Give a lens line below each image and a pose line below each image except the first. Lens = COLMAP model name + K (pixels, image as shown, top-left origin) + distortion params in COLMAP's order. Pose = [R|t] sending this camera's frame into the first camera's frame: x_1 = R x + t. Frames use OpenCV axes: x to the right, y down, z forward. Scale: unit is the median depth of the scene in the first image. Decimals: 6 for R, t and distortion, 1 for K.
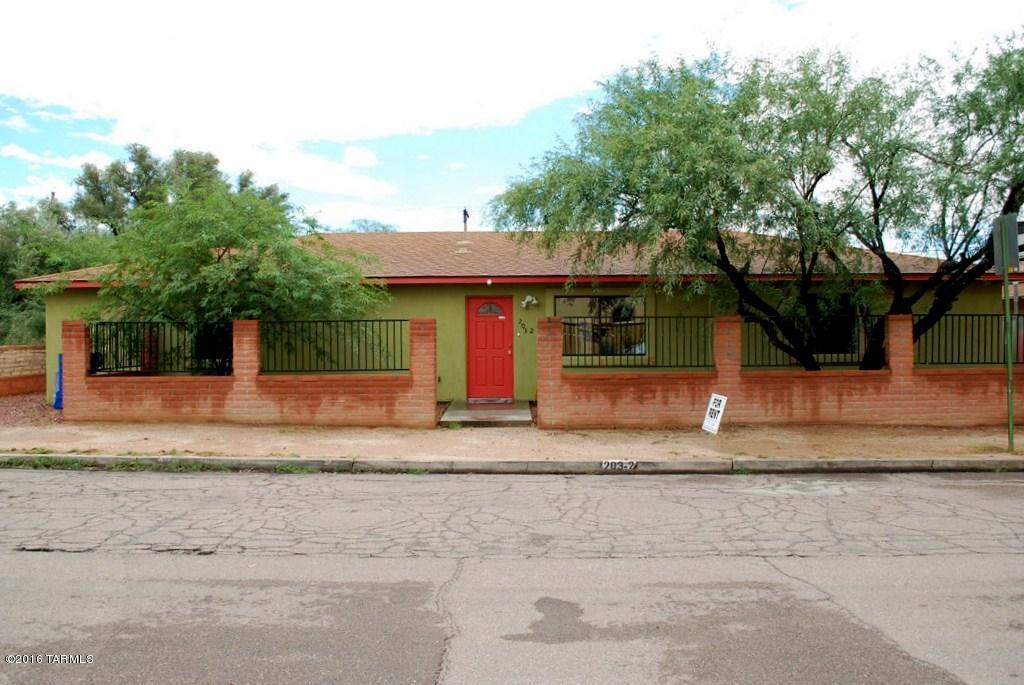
lens RADIAL K [[814.1, 0, 510.8], [0, 814.1, 343.8], [0, 0, 1]] dist [-0.088242, 0.027696]
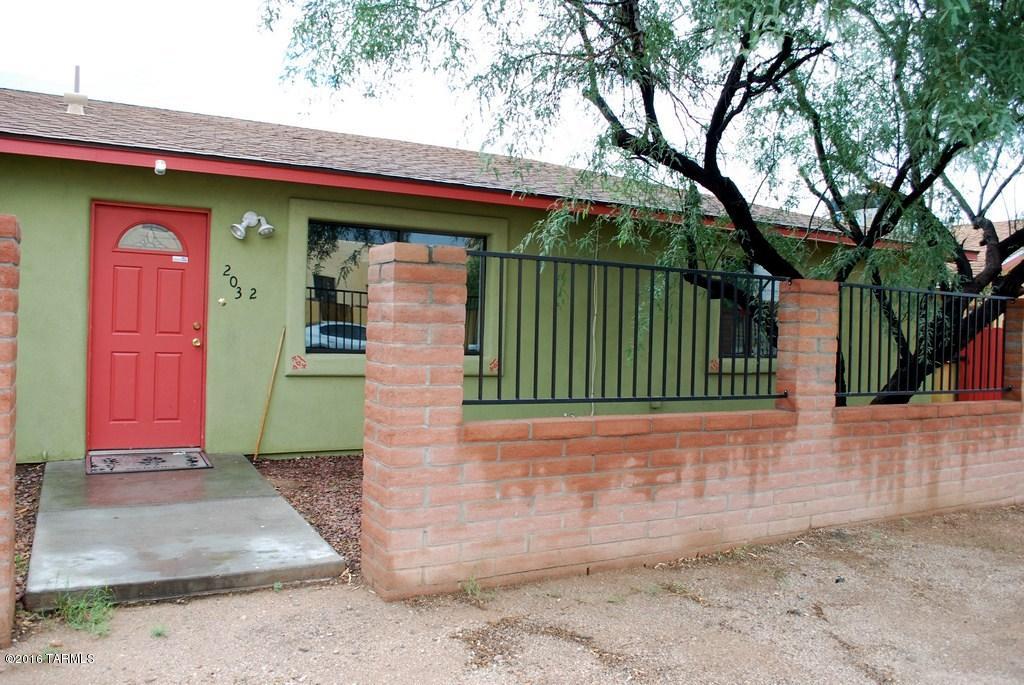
lens RADIAL K [[814.1, 0, 515.7], [0, 814.1, 346.2], [0, 0, 1]] dist [-0.088242, 0.027696]
pose [[0.878321, 0.022933, 0.477522, -0.072290], [-0.036212, 0.999171, 0.018621, -0.001150], [-0.476699, -0.033647, 0.878423, 0.704024]]
